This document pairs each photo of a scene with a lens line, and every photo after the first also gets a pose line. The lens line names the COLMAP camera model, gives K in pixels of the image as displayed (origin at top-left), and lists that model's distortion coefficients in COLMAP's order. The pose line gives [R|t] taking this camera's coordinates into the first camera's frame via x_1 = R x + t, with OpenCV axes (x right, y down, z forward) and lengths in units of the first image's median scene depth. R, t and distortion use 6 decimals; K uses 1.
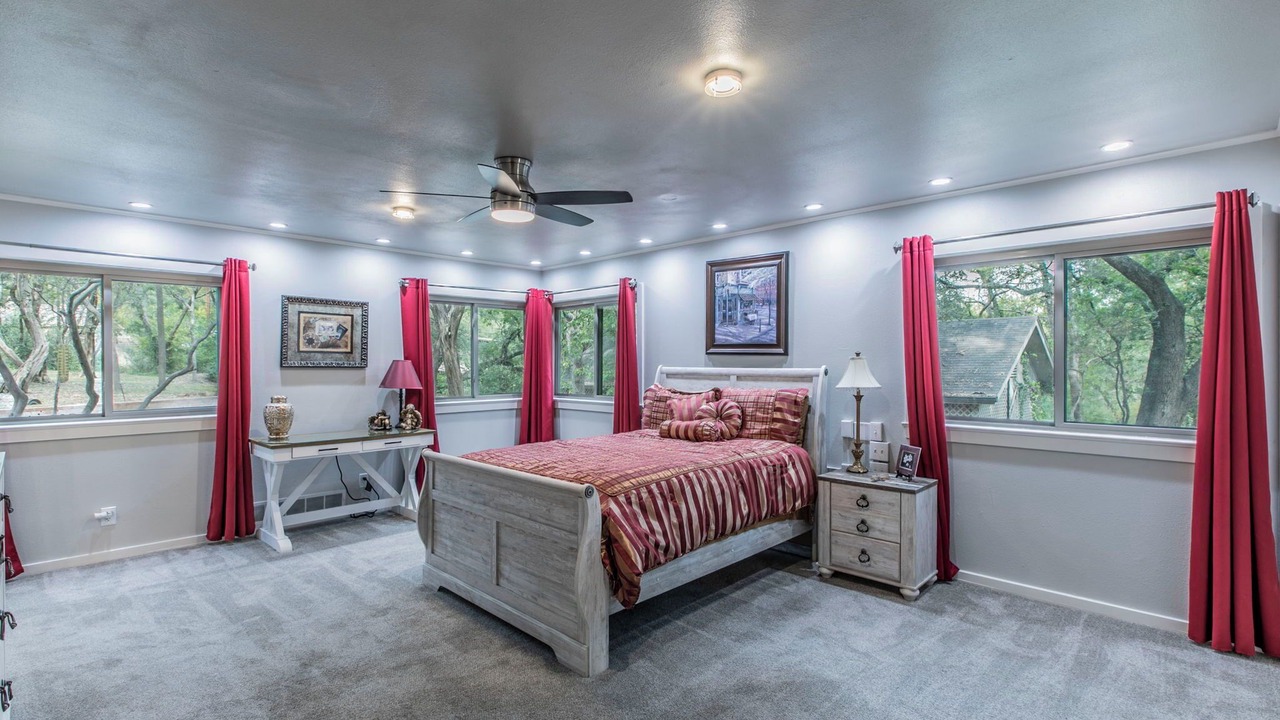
lens RADIAL K [[595.7, 0, 640.6], [0, 595.7, 362.2], [0, 0, 1]] dist [-0.003562, -0.000885]
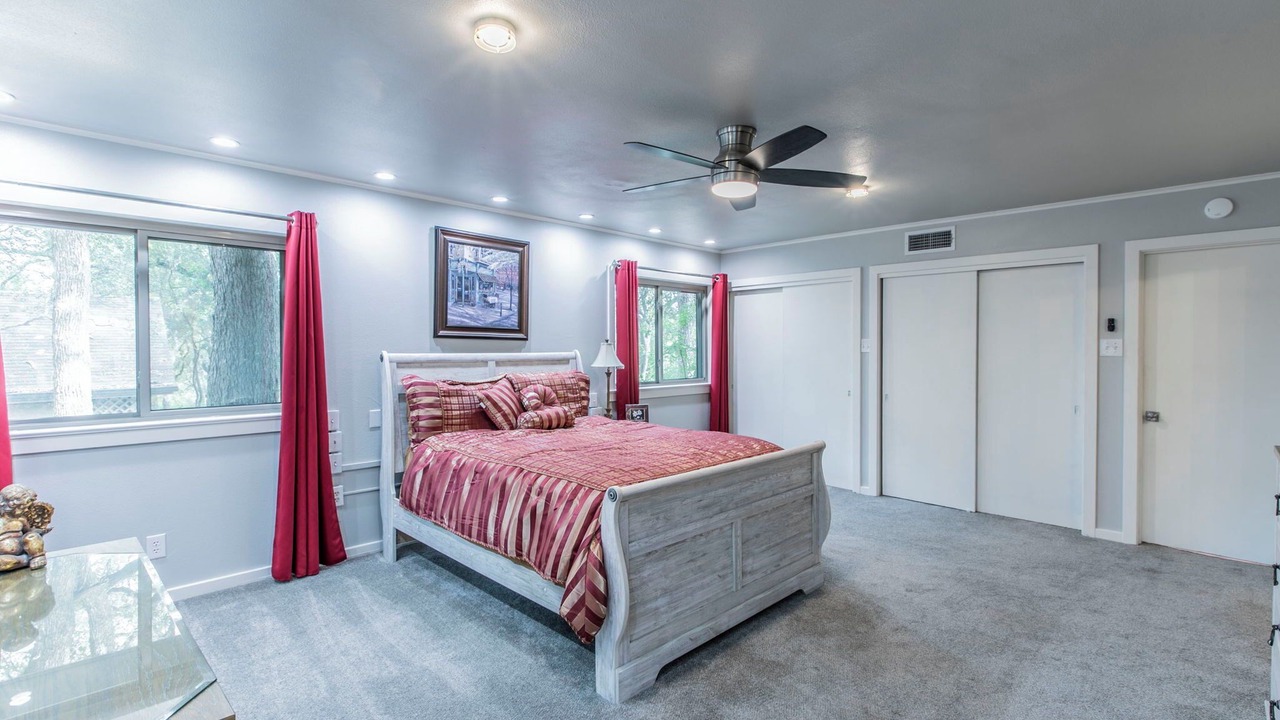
lens RADIAL K [[595.7, 0, 641.3], [0, 595.7, 346.8], [0, 0, 1]] dist [-0.003562, -0.000885]
pose [[-0.004879, 0.000978, 0.999988, -0.768619], [-0.000717, 0.999999, -0.000981, 0.000314], [-0.999988, -0.000722, -0.004878, 0.765311]]
